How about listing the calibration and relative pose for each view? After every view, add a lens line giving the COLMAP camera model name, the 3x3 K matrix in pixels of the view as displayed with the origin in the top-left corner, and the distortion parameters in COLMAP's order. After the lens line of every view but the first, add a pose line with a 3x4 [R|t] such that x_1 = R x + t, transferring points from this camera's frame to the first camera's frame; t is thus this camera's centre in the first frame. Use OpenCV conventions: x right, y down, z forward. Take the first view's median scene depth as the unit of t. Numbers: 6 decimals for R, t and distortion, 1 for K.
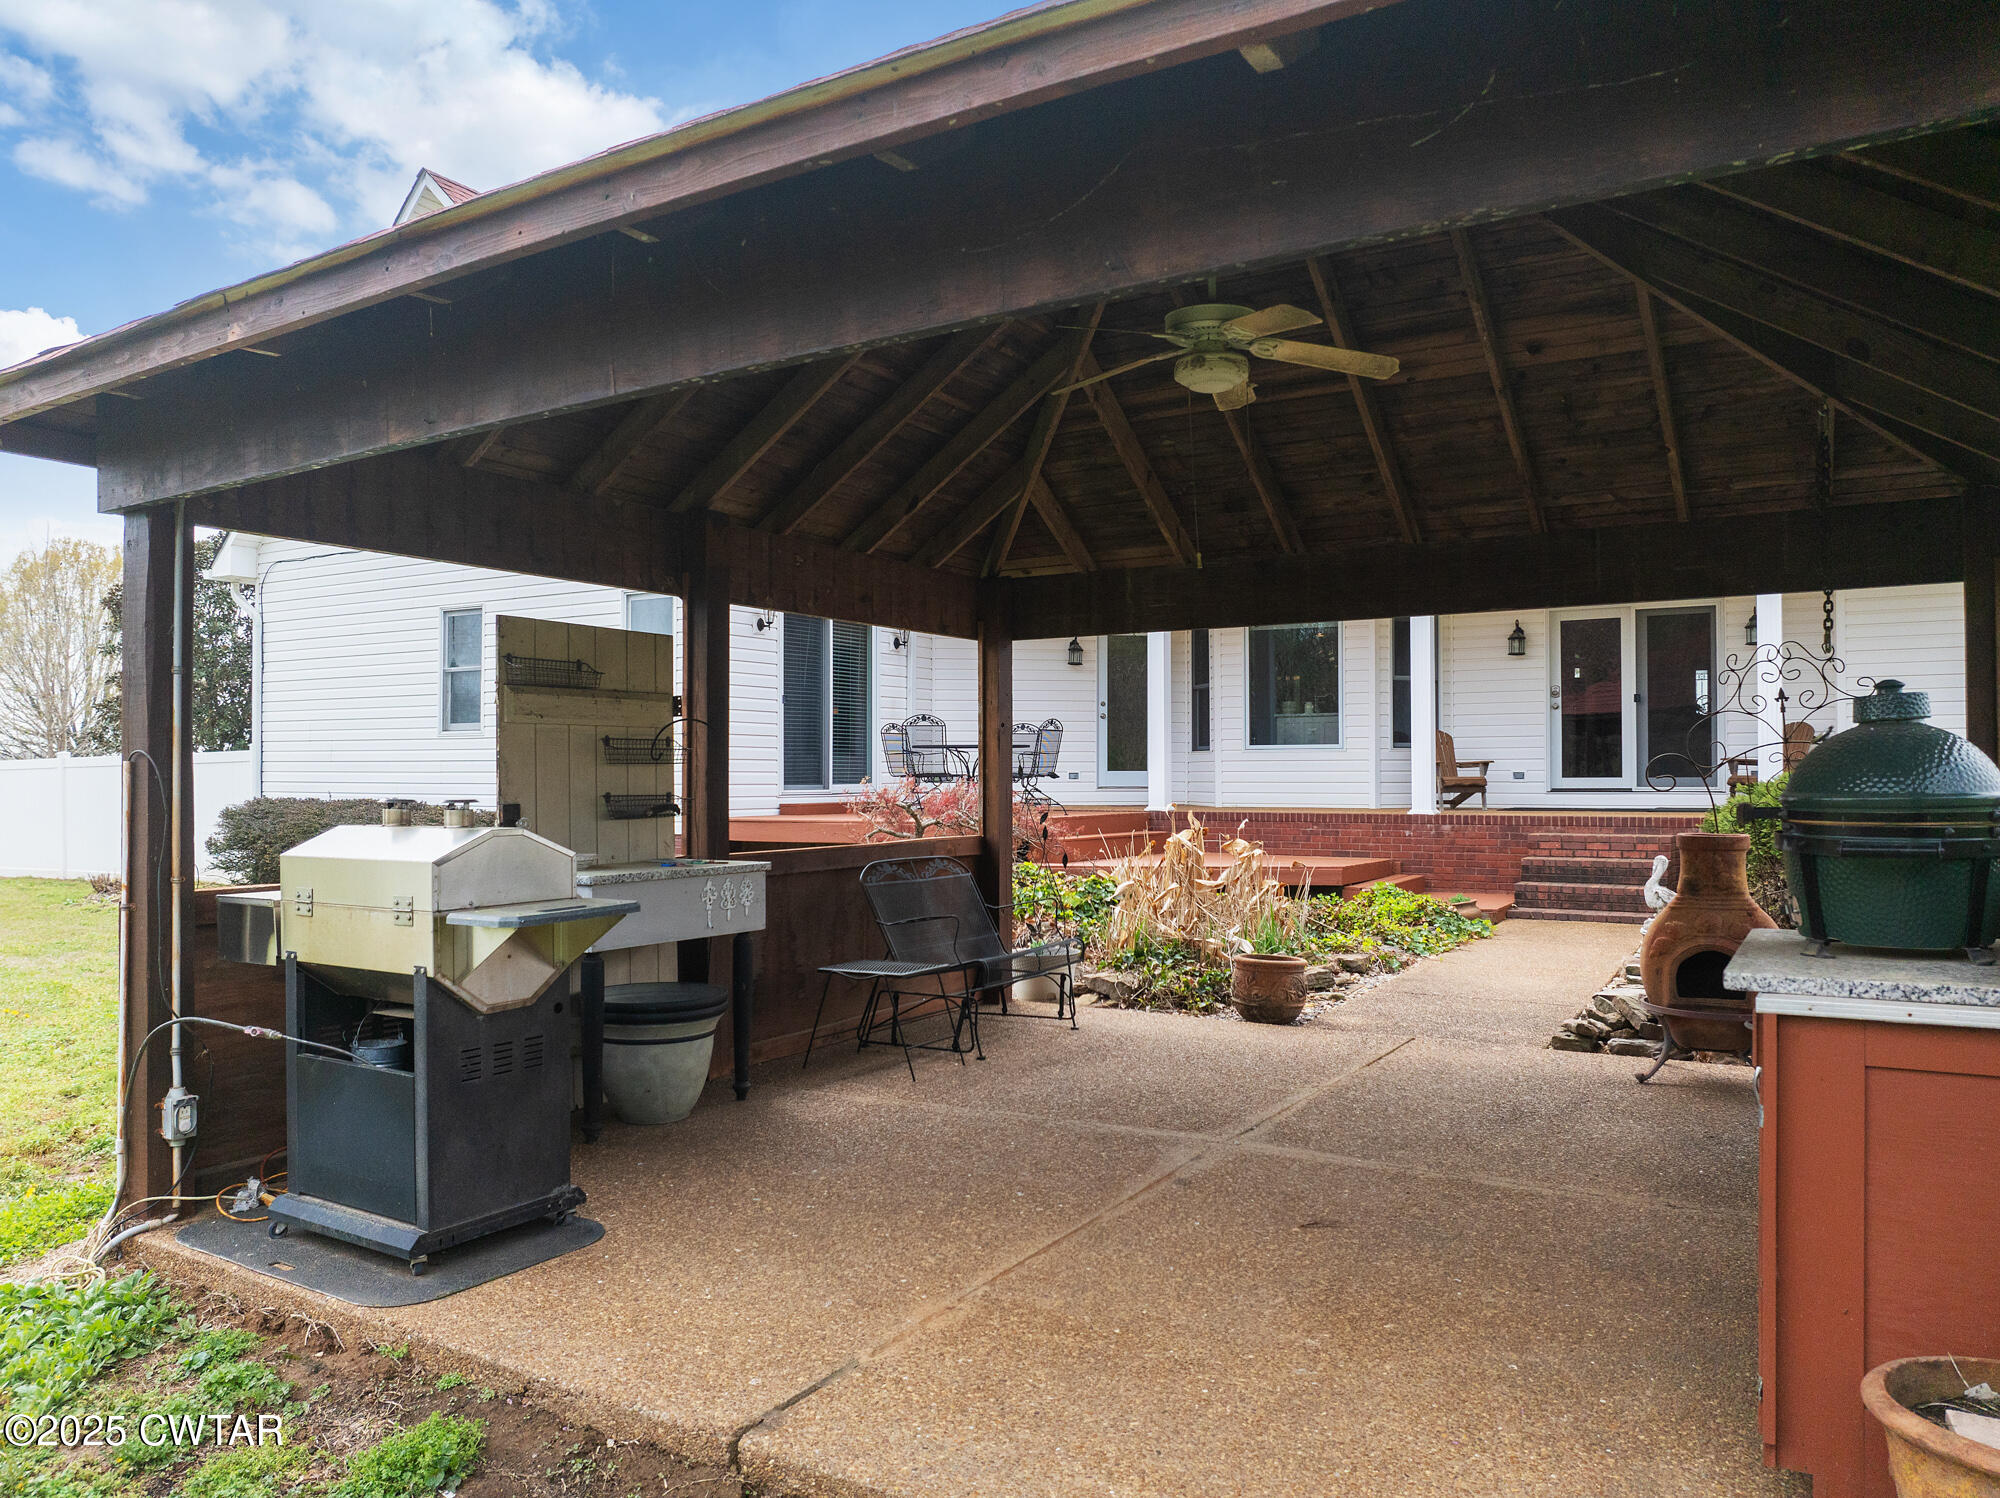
lens RADIAL K [[1412.5, 0, 1006.8], [0, 1412.5, 755.8], [0, 0, 1]] dist [-0.036569, 0.001694]
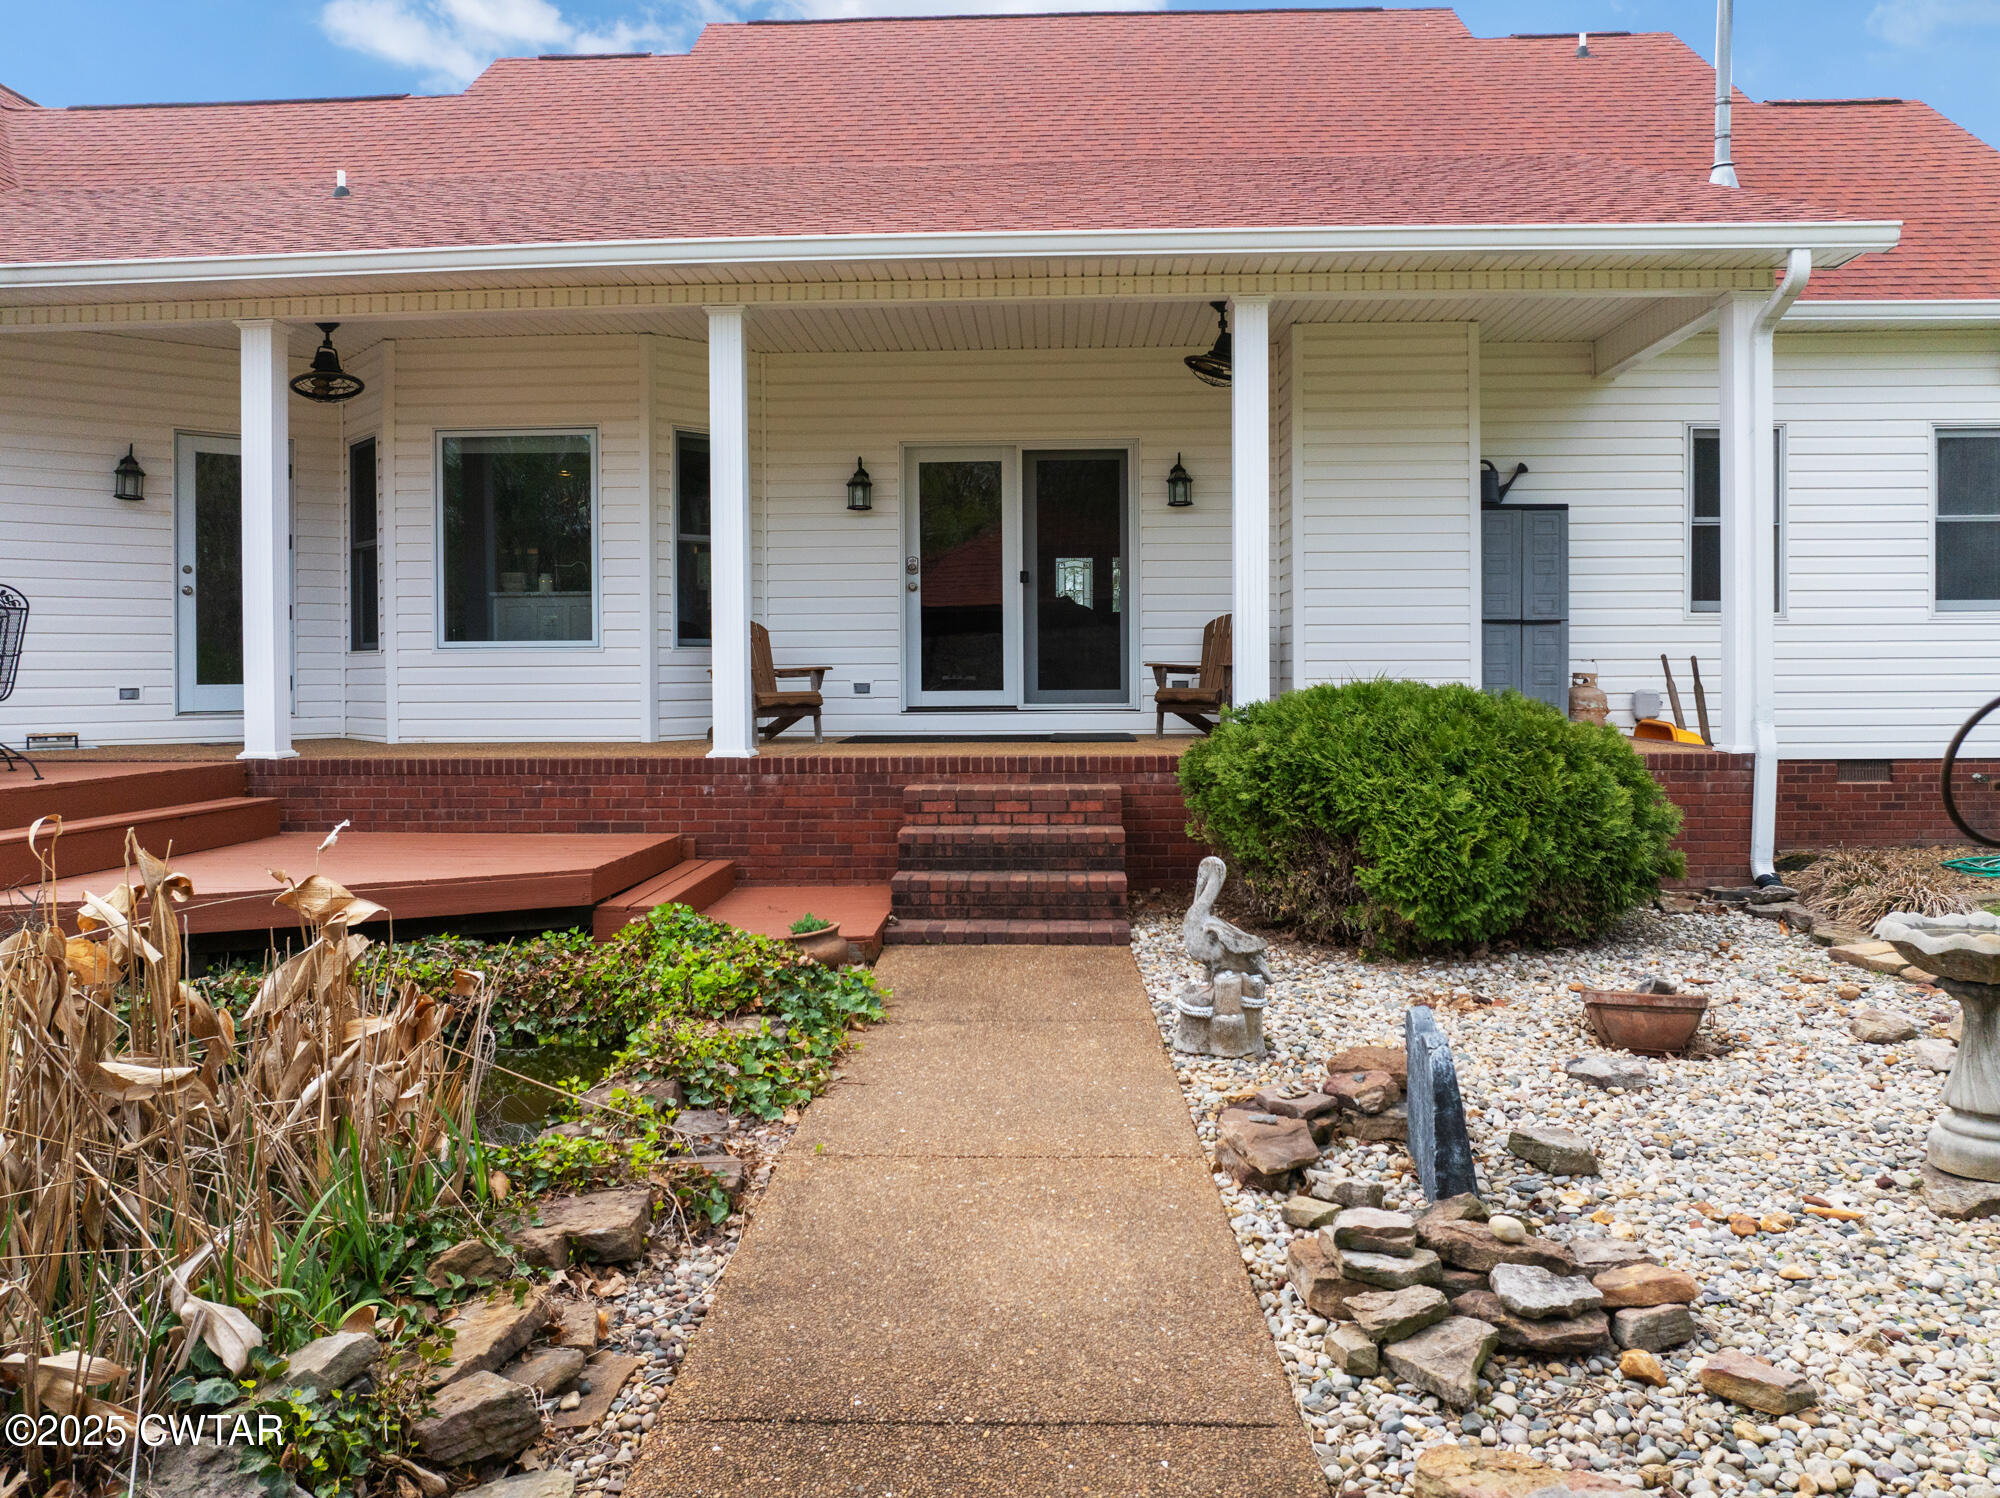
lens RADIAL K [[1409.5, 0, 1006.7], [0, 1409.5, 694.5], [0, 0, 1]] dist [-0.036592, -0.002969]
pose [[0.873999, -0.012431, 0.485769, 0.098289], [-0.001403, 0.999604, 0.028105, -0.002185], [-0.485926, -0.025245, 0.873635, 0.384920]]
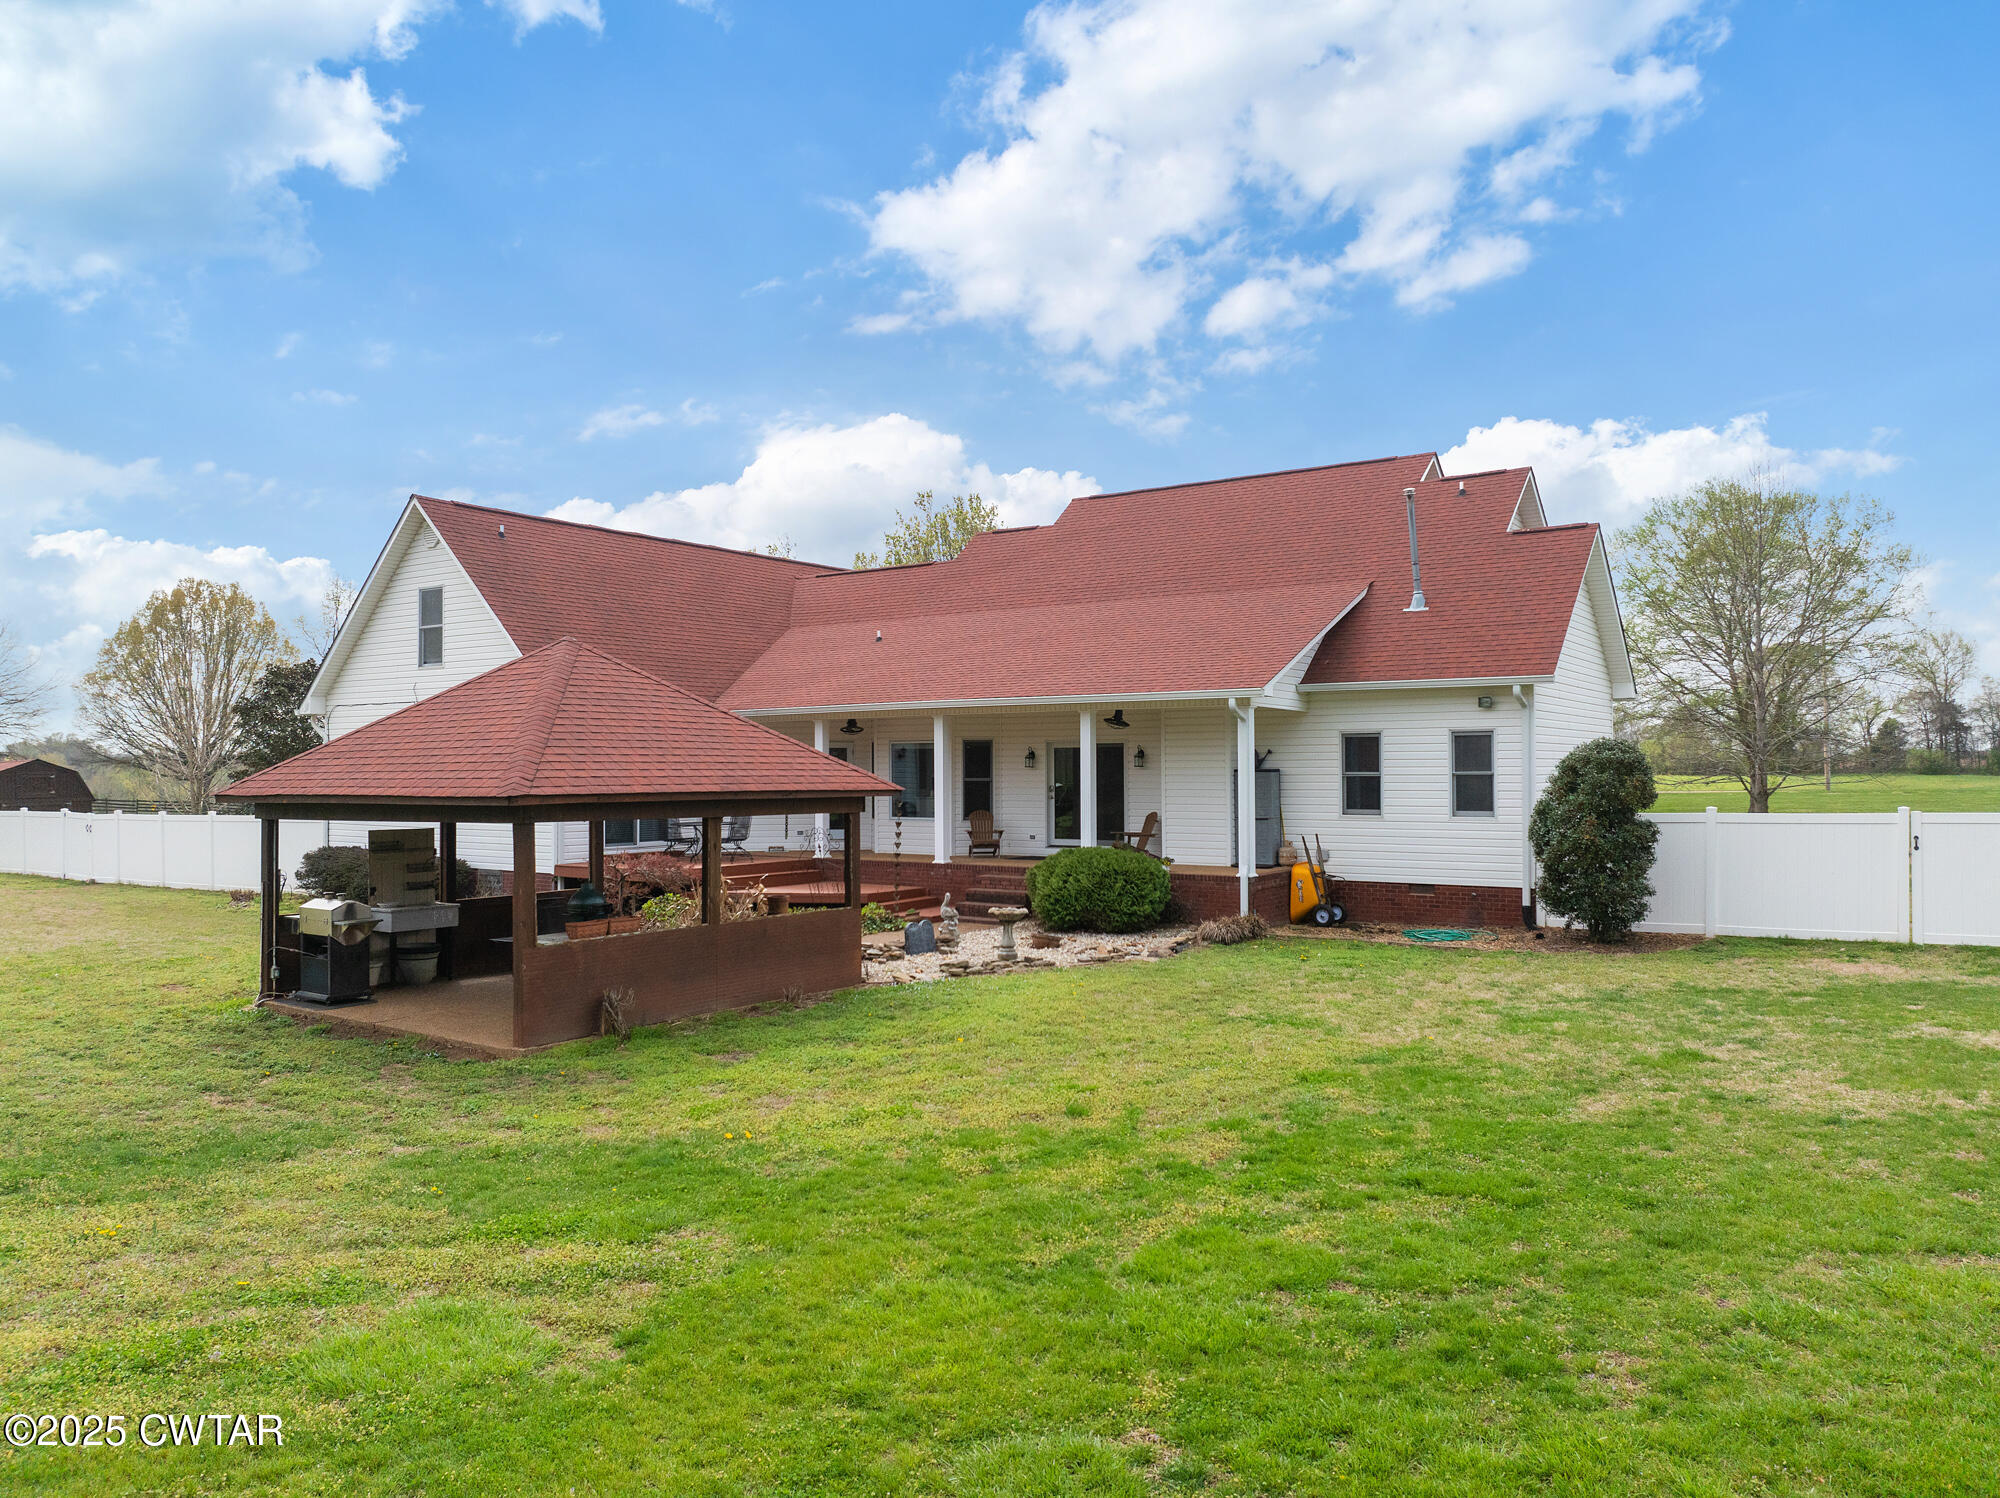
lens RADIAL K [[1382.2, 0, 1000.0], [0, 1382.2, 749.0], [0, 0, 1]] dist [-0.001097, -0.073027]
pose [[0.998343, -0.002459, -0.057487, 0.438422], [0.002346, 0.999995, -0.002040, -0.094302], [0.057491, 0.001901, 0.998344, -0.720980]]
